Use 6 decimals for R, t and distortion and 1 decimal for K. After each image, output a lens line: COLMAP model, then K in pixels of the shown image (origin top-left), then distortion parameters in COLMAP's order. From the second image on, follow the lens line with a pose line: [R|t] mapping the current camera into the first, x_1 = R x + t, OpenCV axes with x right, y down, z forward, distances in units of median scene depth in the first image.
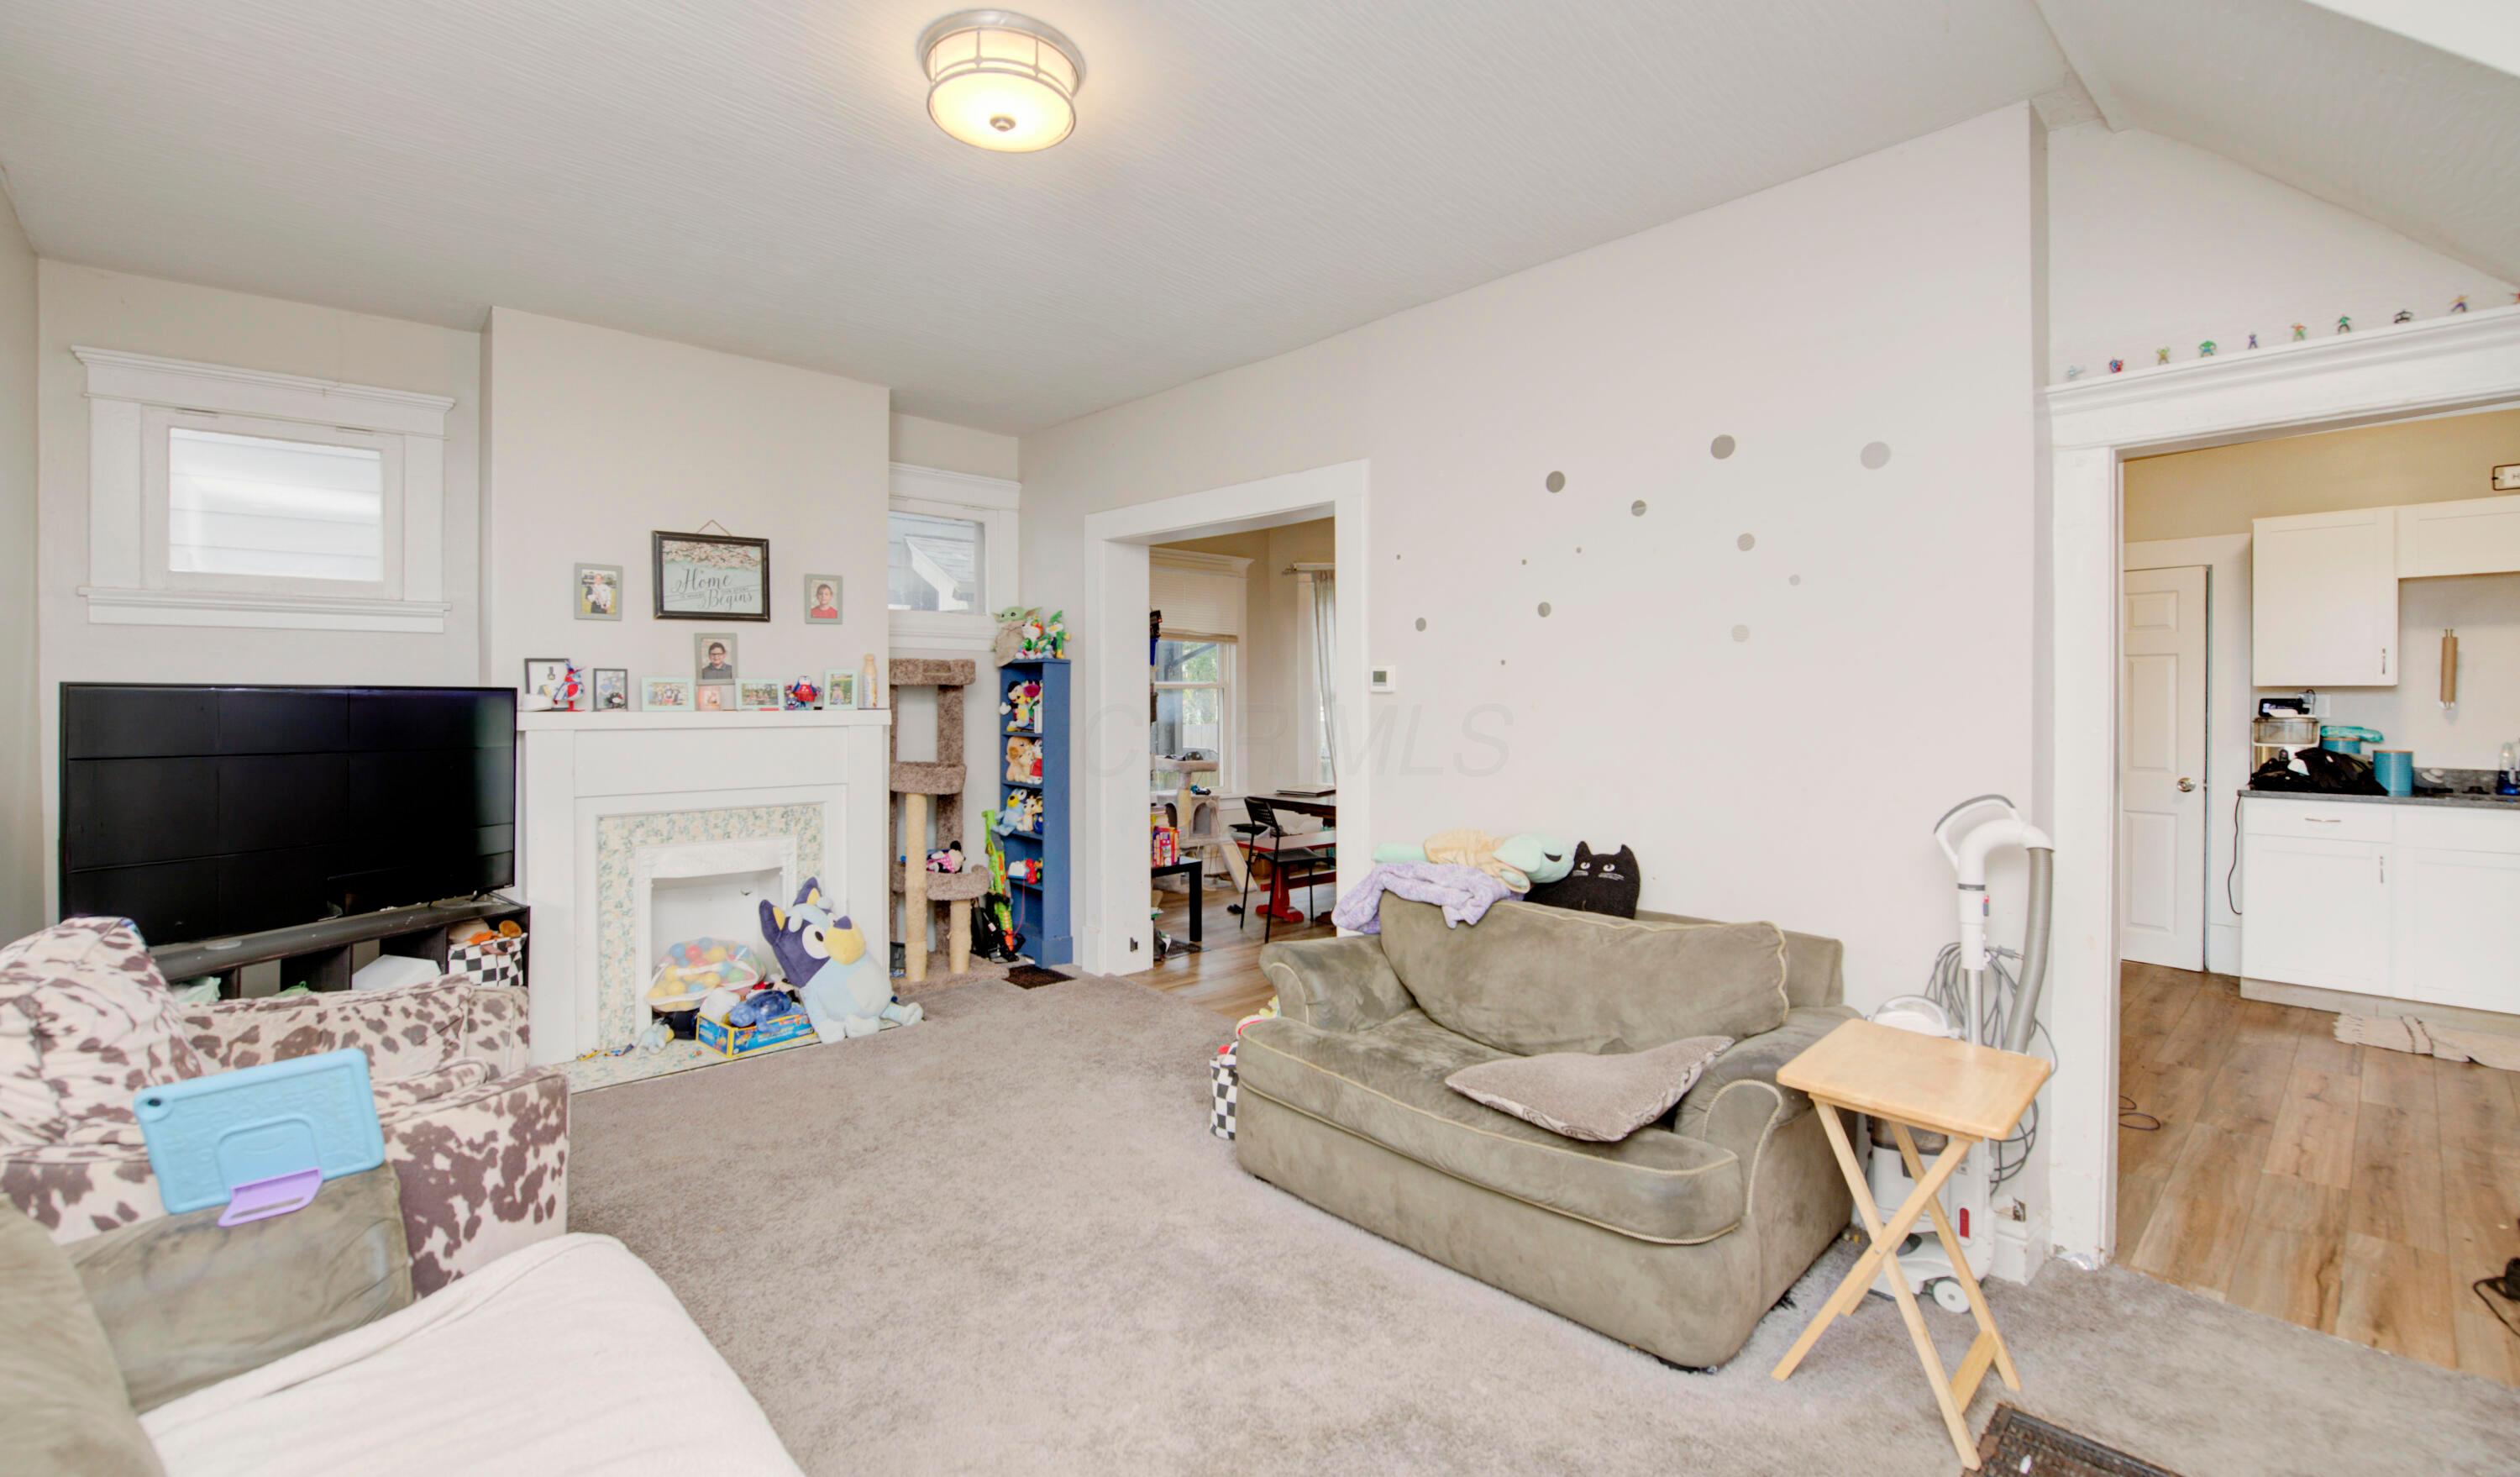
lens RADIAL K [[1043.4, 0, 1261.4], [0, 1043.4, 694.4], [0, 0, 1]] dist [-0.027303, -0.000358]
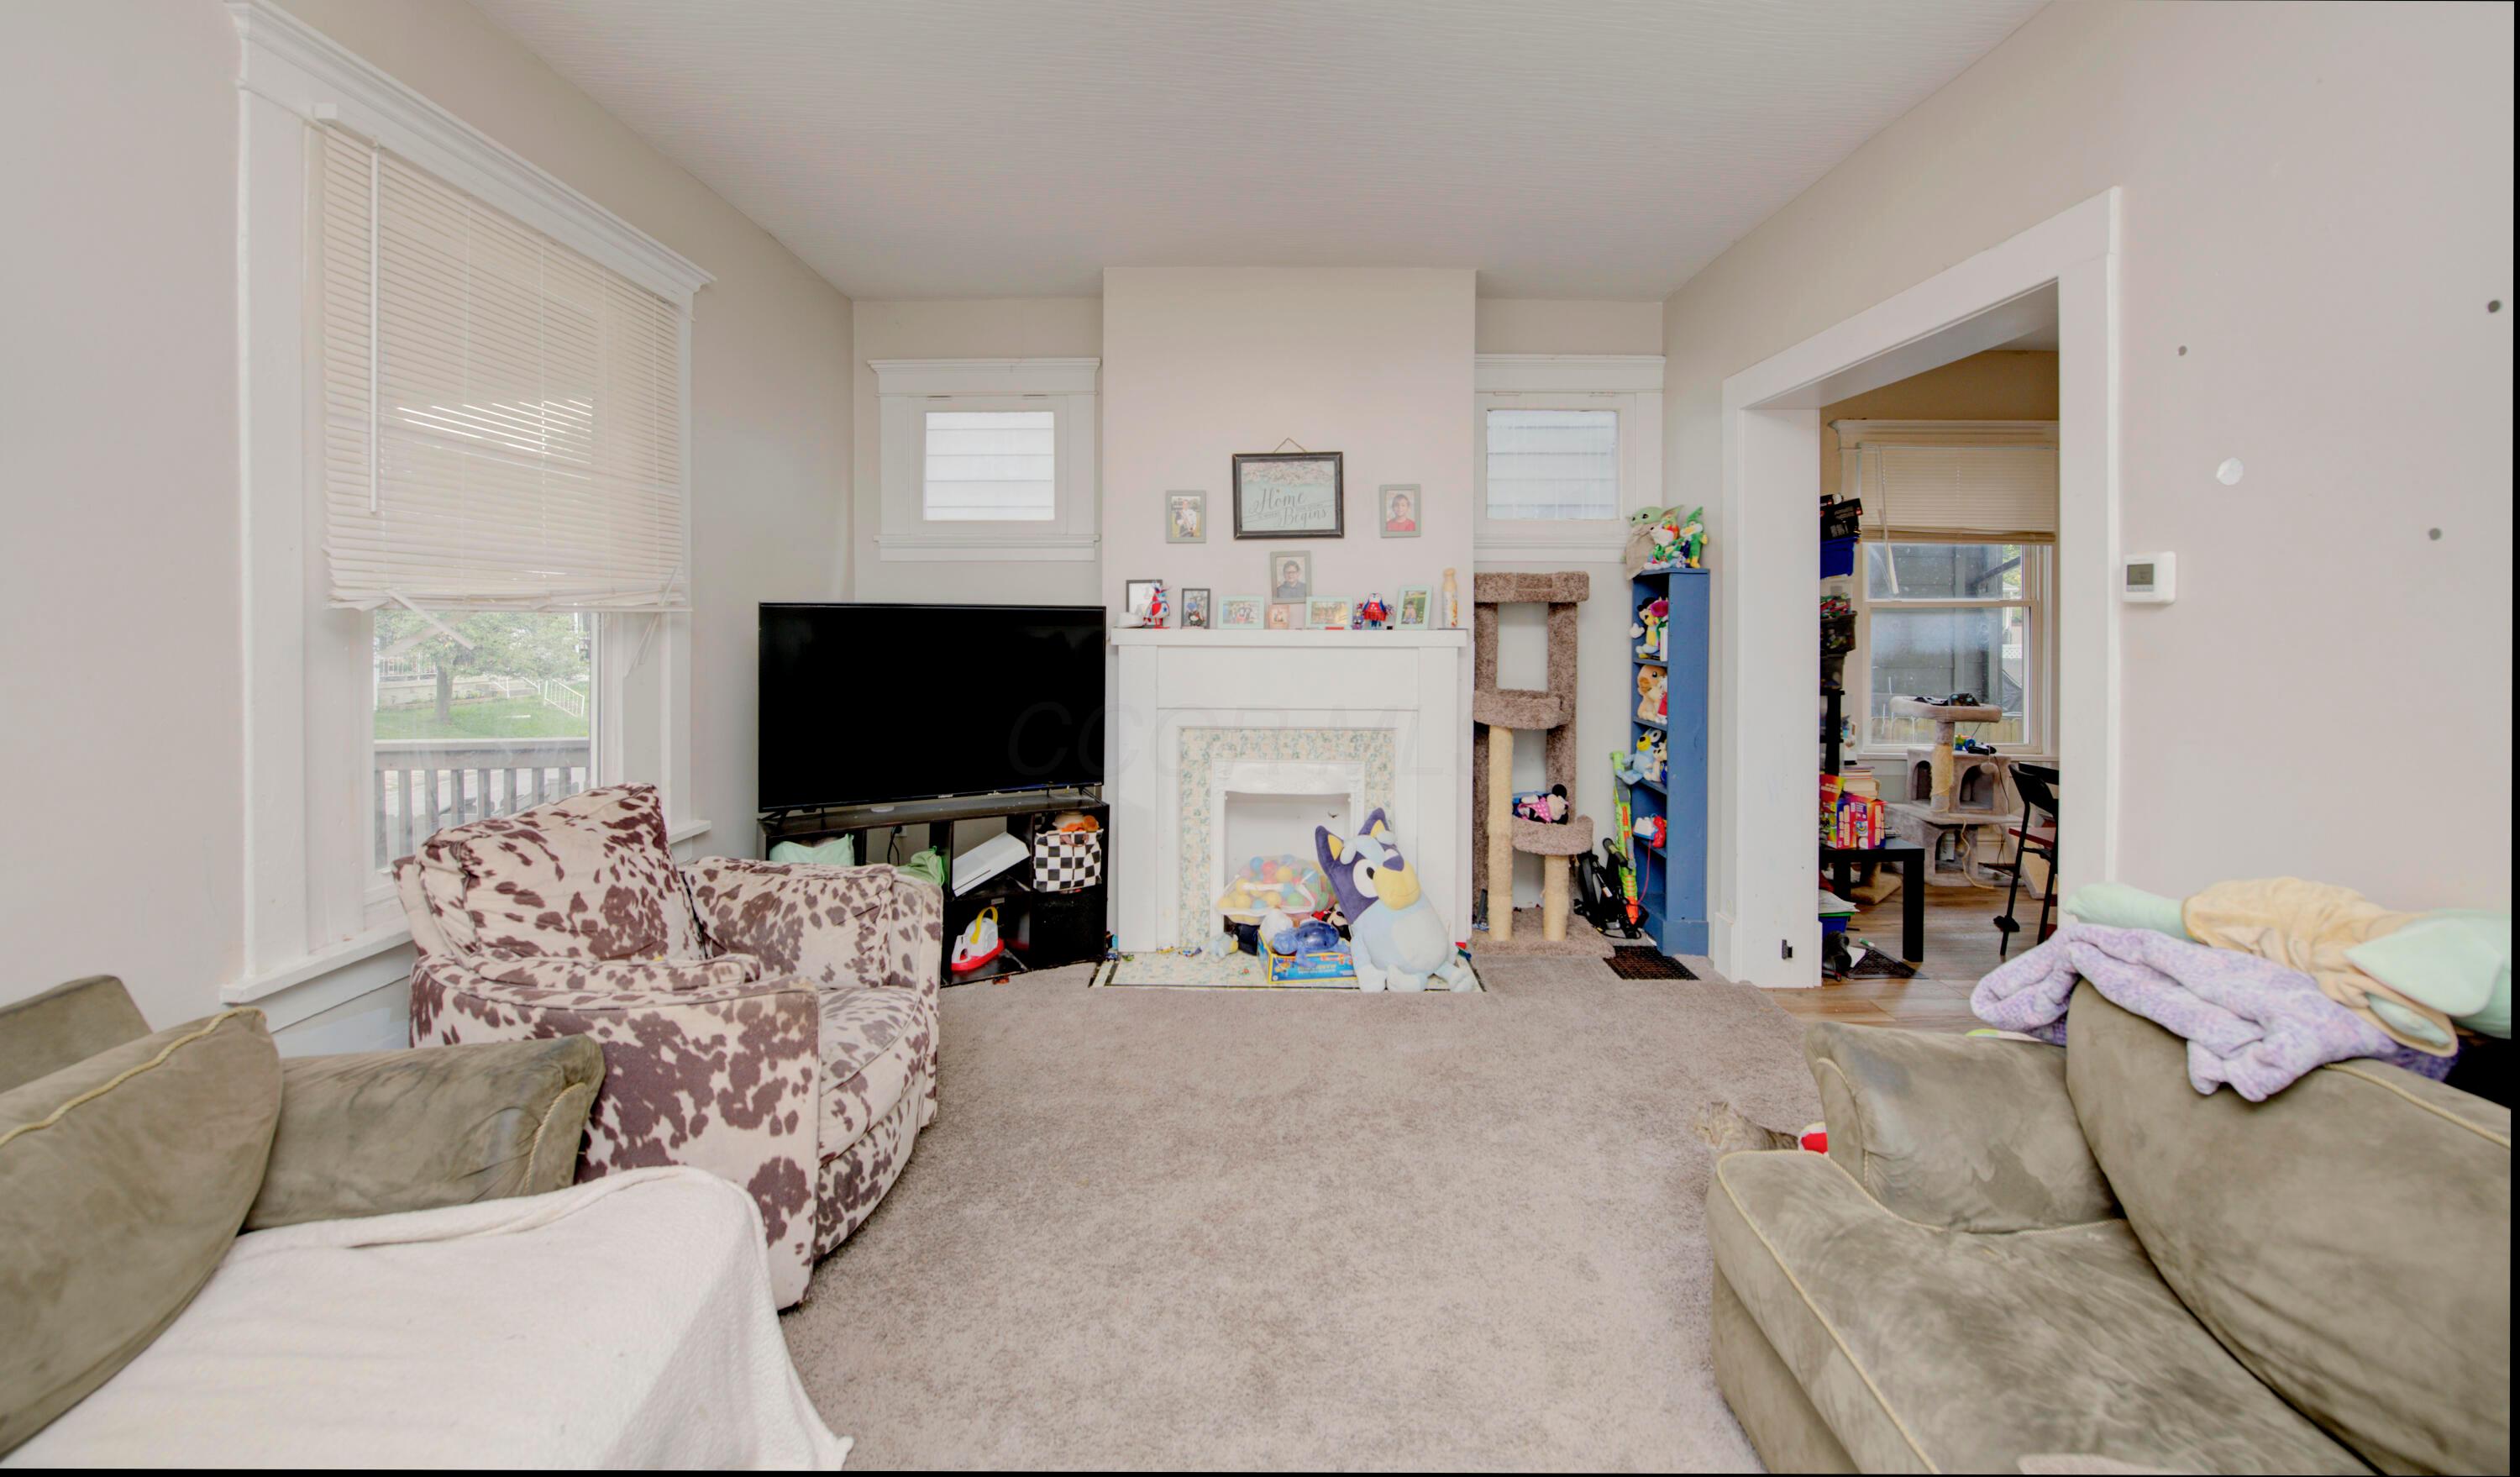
lens RADIAL K [[1036.0, 0, 1260.4], [0, 1036.0, 623.1], [0, 0, 1]] dist [-0.009328, -0.000292]
pose [[0.721688, 0.004698, -0.692203, 0.150066], [-0.001339, 0.999985, 0.005391, 0.004721], [0.692217, -0.002963, 0.721683, 0.274977]]
